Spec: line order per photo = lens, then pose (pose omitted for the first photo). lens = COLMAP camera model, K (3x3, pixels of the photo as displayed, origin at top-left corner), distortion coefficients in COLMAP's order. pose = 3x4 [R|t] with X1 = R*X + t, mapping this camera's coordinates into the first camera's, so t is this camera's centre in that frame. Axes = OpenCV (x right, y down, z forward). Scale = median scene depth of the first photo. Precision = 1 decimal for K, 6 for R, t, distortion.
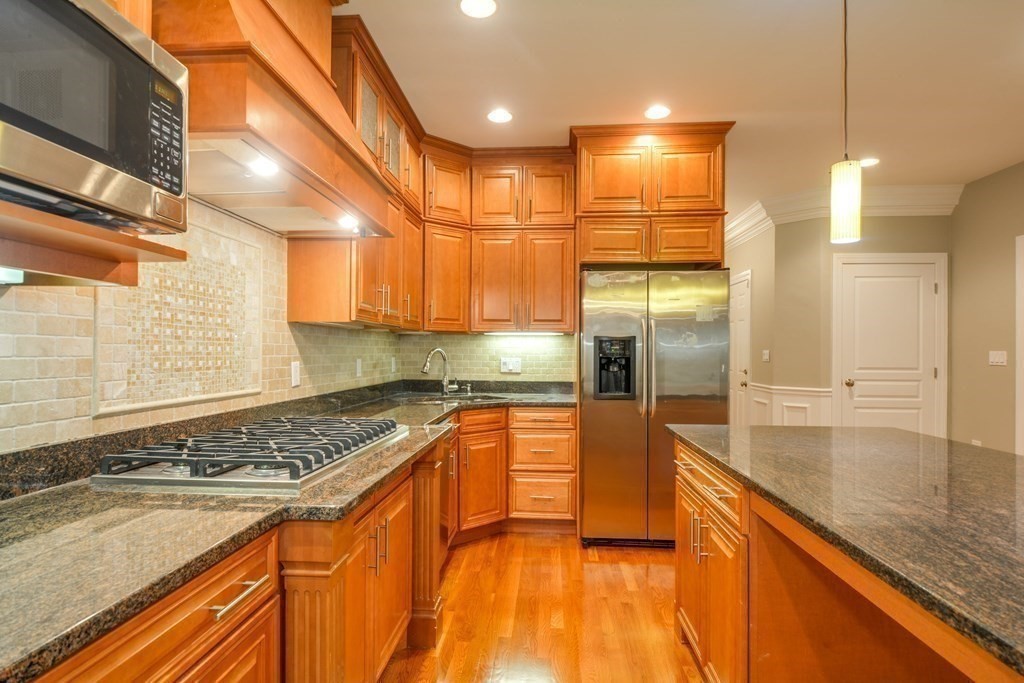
lens RADIAL K [[519.6, 0, 514.8], [0, 519.6, 348.7], [0, 0, 1]] dist [0.003221, -0.000020]
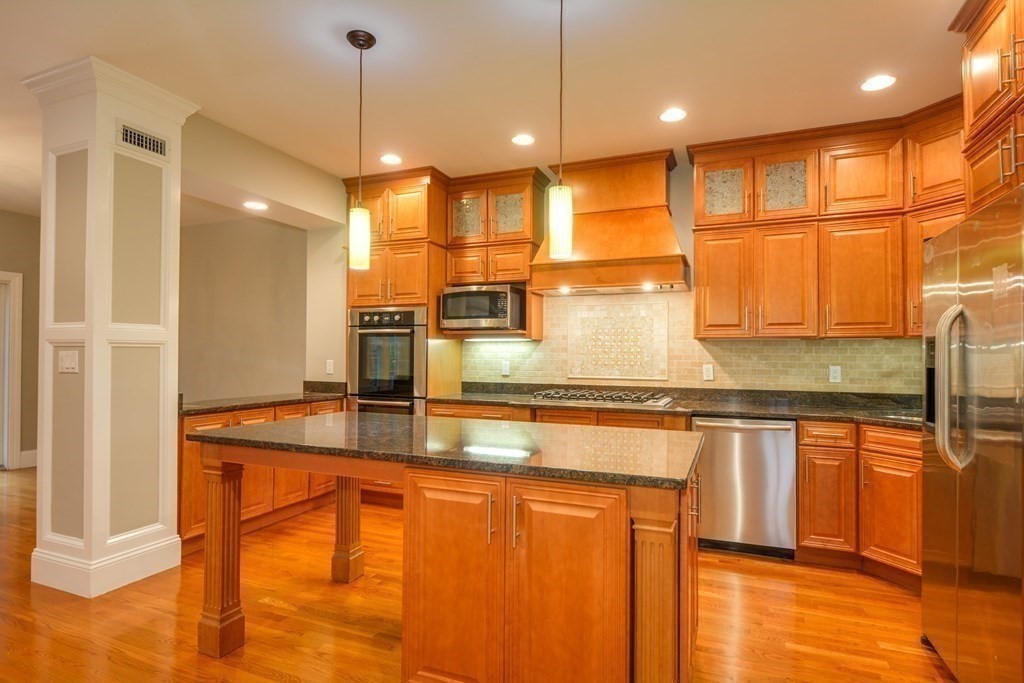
lens RADIAL K [[519.6, 0, 515.3], [0, 519.6, 348.0], [0, 0, 1]] dist [0.003221, -0.000020]
pose [[-0.325337, -0.022681, -0.945326, 1.487175], [-0.003931, 0.999736, -0.022634, 0.014022], [0.945590, -0.003648, -0.325341, 1.128766]]
